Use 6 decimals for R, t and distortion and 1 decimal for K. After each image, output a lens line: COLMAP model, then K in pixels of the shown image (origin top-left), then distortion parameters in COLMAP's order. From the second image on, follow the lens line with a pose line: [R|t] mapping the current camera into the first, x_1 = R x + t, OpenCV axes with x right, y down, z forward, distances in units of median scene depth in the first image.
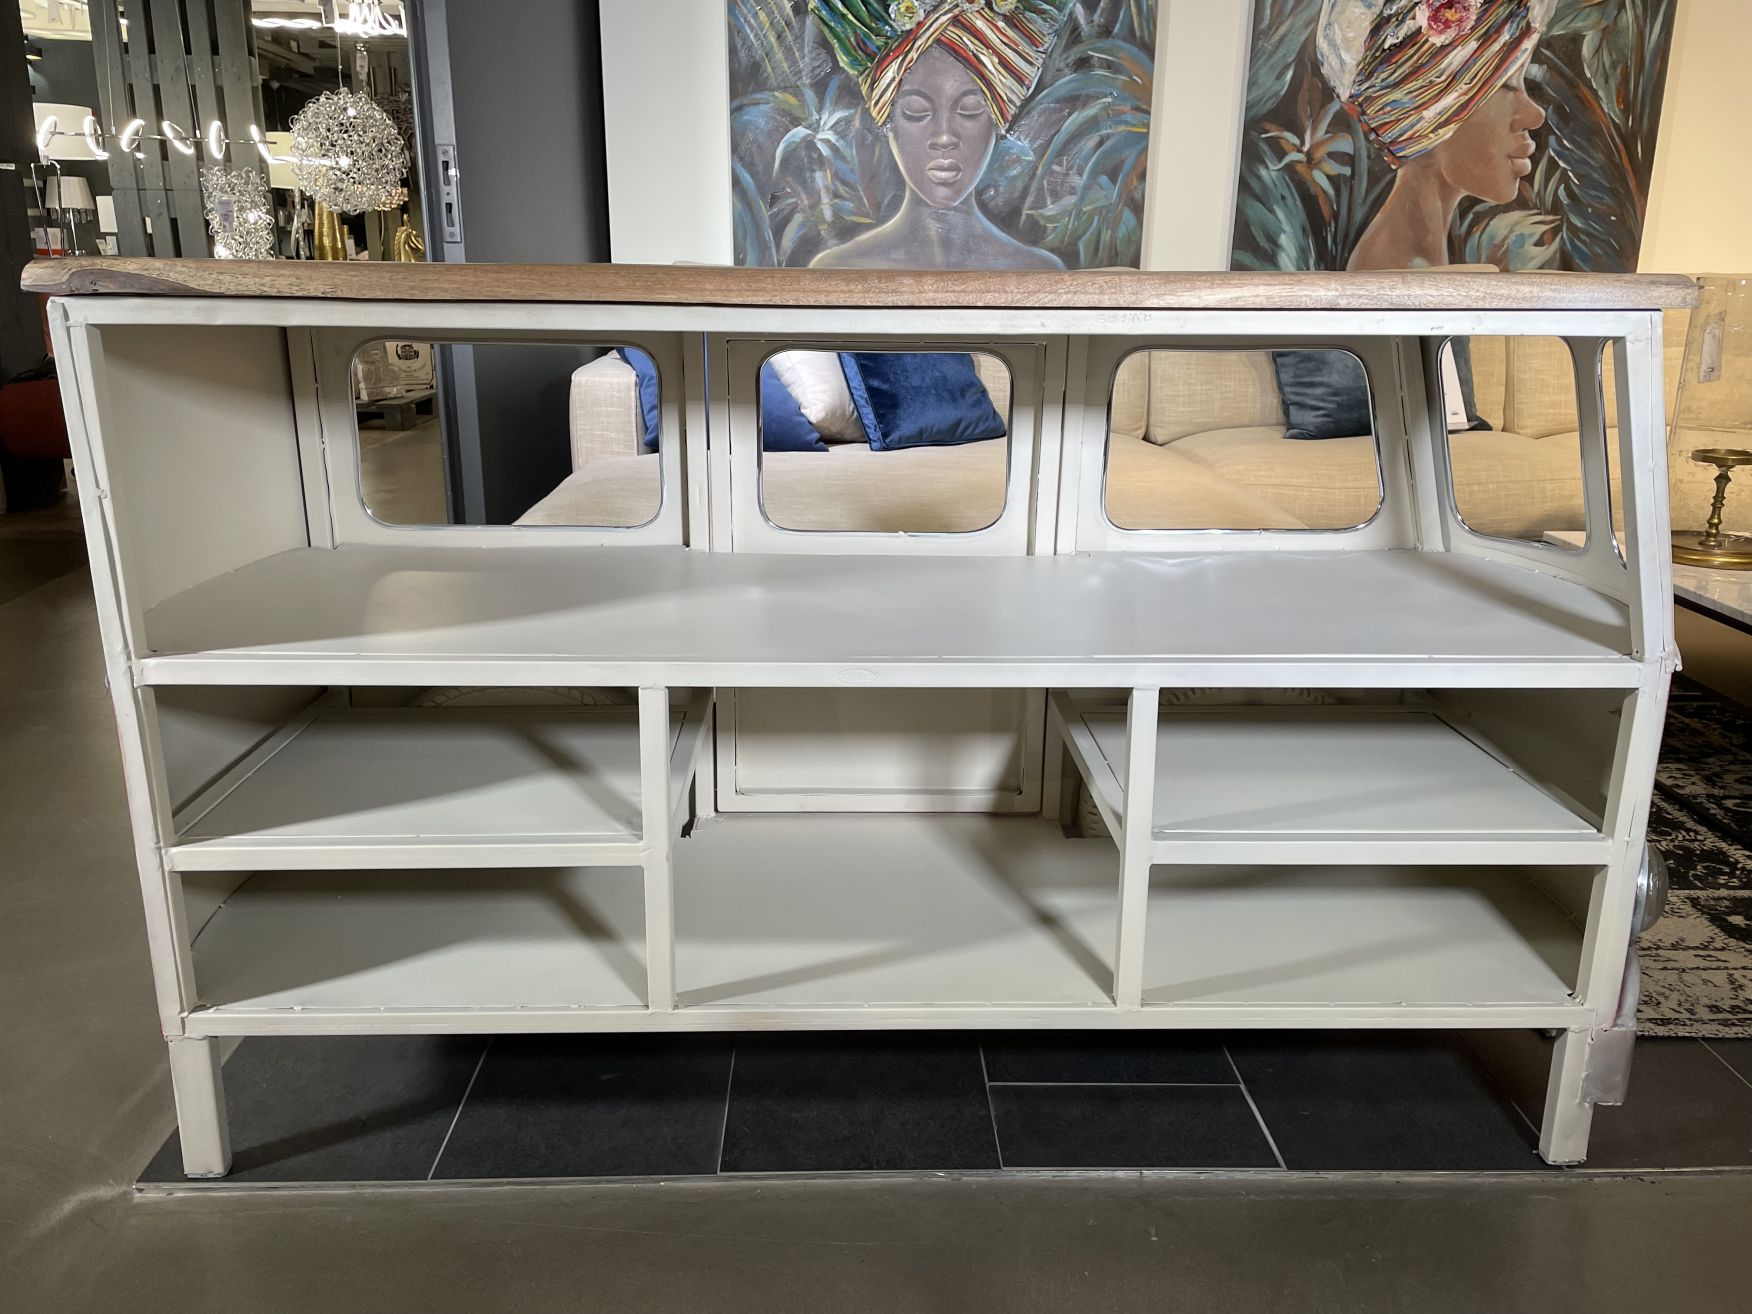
lens RADIAL K [[1315.1, 0, 872.6], [0, 1315.1, 628.0], [0, 0, 1]] dist [0.094686, -0.116370]
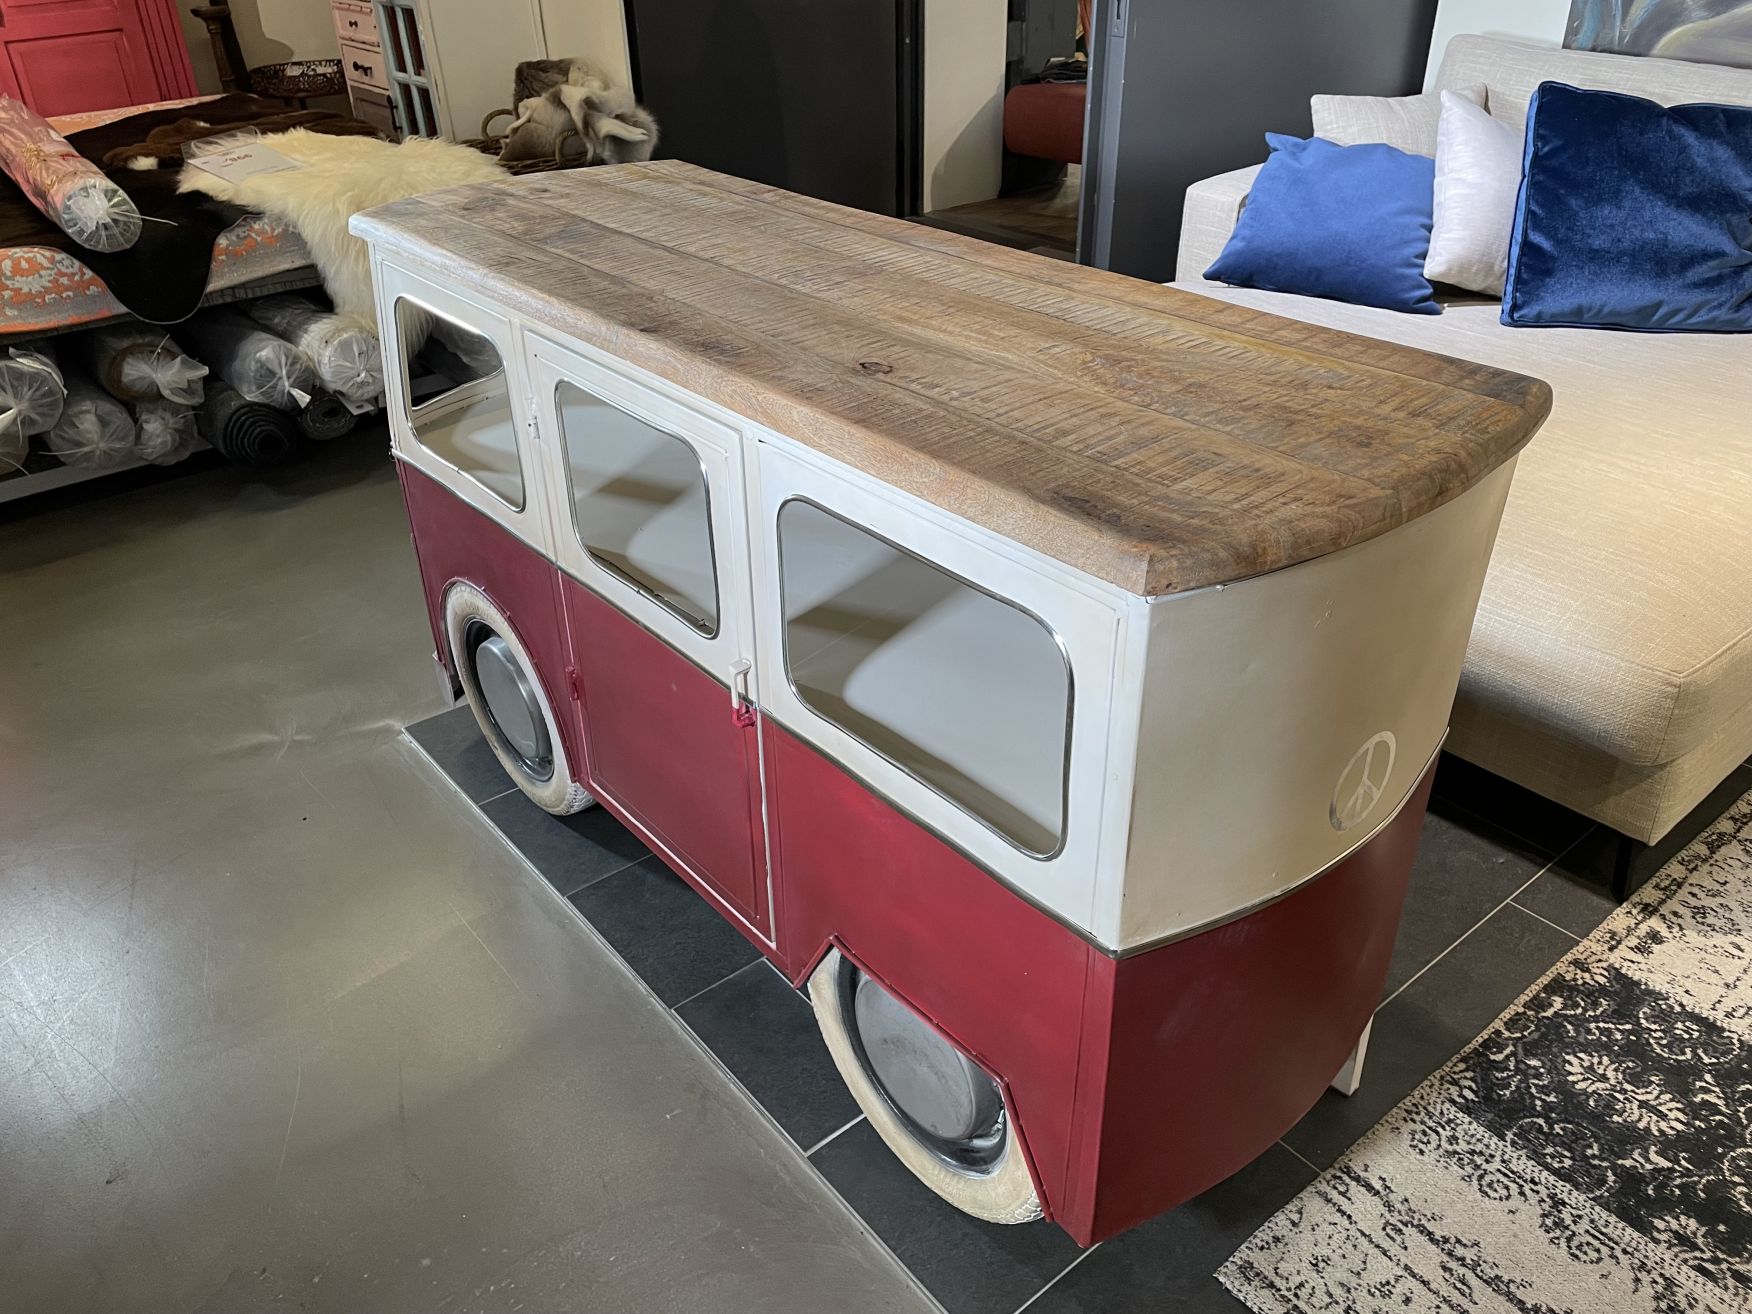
lens RADIAL K [[1315.1, 0, 872.6], [0, 1315.1, 628.0], [0, 0, 1]] dist [0.094686, -0.116370]
pose [[0.616953, 0.378923, -0.689772, 0.347109], [-0.186288, 0.921864, 0.339800, -0.145322], [0.764634, -0.081144, 0.639336, 0.132359]]
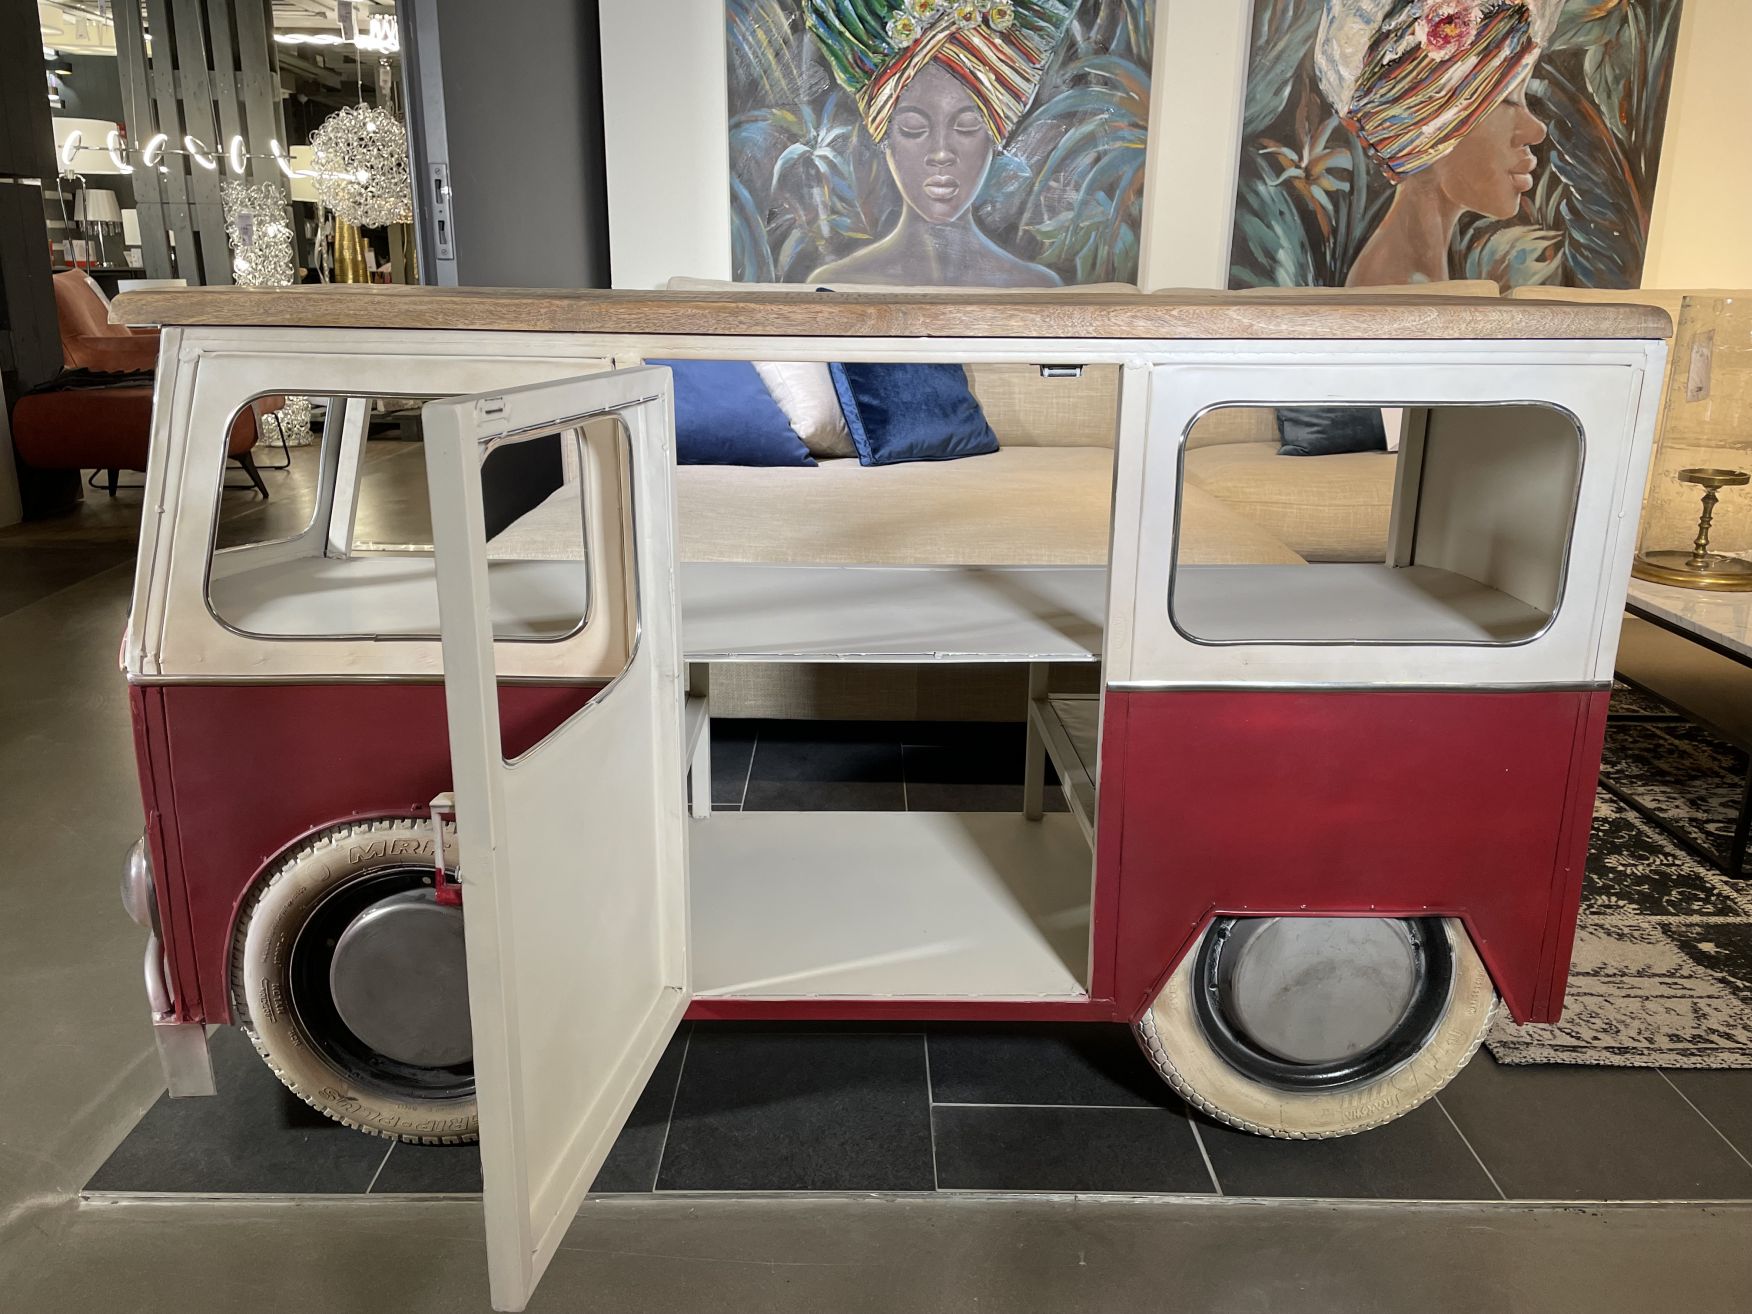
lens RADIAL K [[1315.1, 0, 872.6], [0, 1315.1, 628.0], [0, 0, 1]] dist [0.094686, -0.116370]
pose [[0.999755, 0.006101, -0.021258, 0.025595], [-0.006241, 0.999959, -0.006519, -0.003914], [0.021218, 0.006650, 0.999753, -0.002219]]
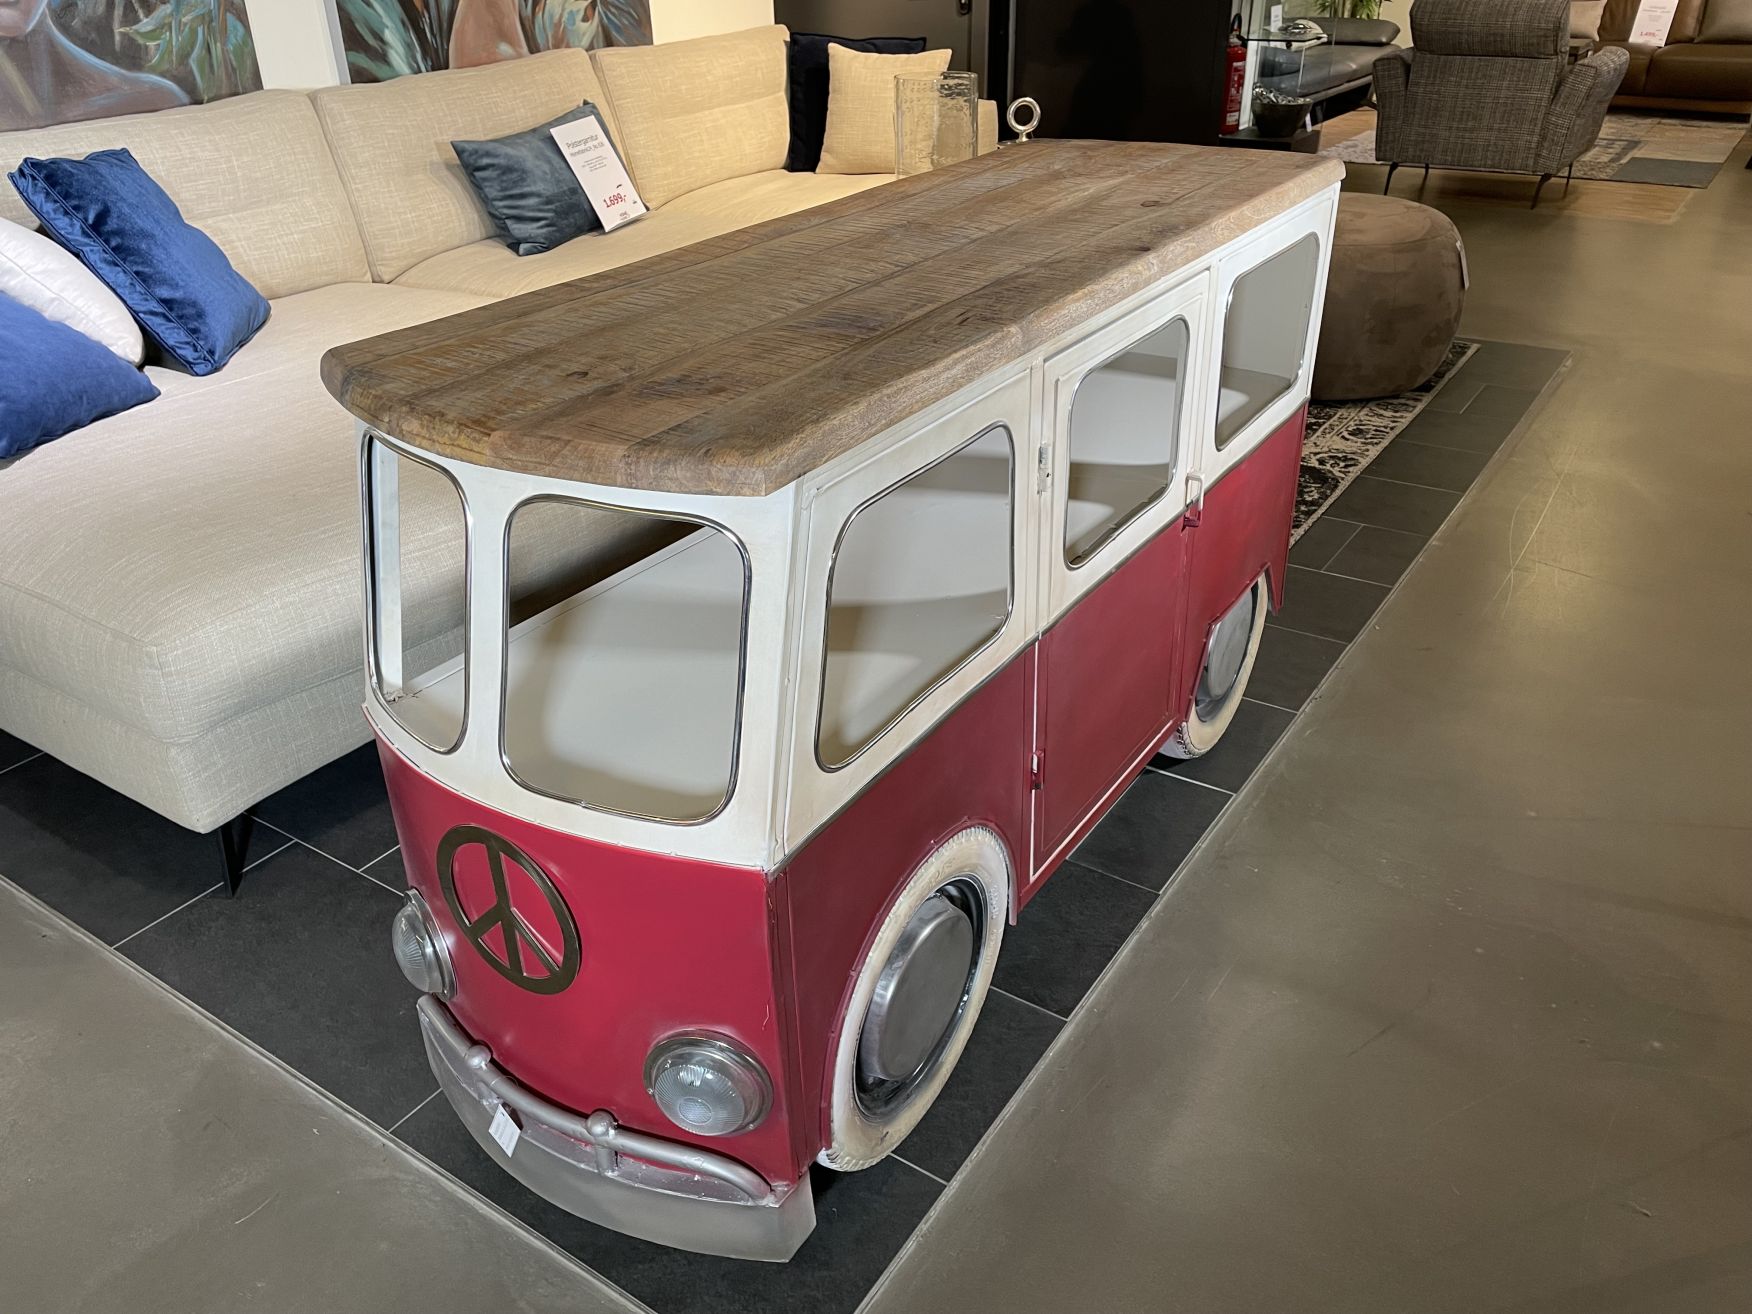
lens RADIAL K [[1322.7, 0, 864.8], [0, 1322.7, 646.1], [0, 0, 1]] dist [0.084889, -0.101612]
pose [[0.587798, -0.413188, 0.695535, -0.342645], [0.251843, 0.910474, 0.328042, -0.129836], [-0.768810, -0.017657, 0.639234, 0.131168]]
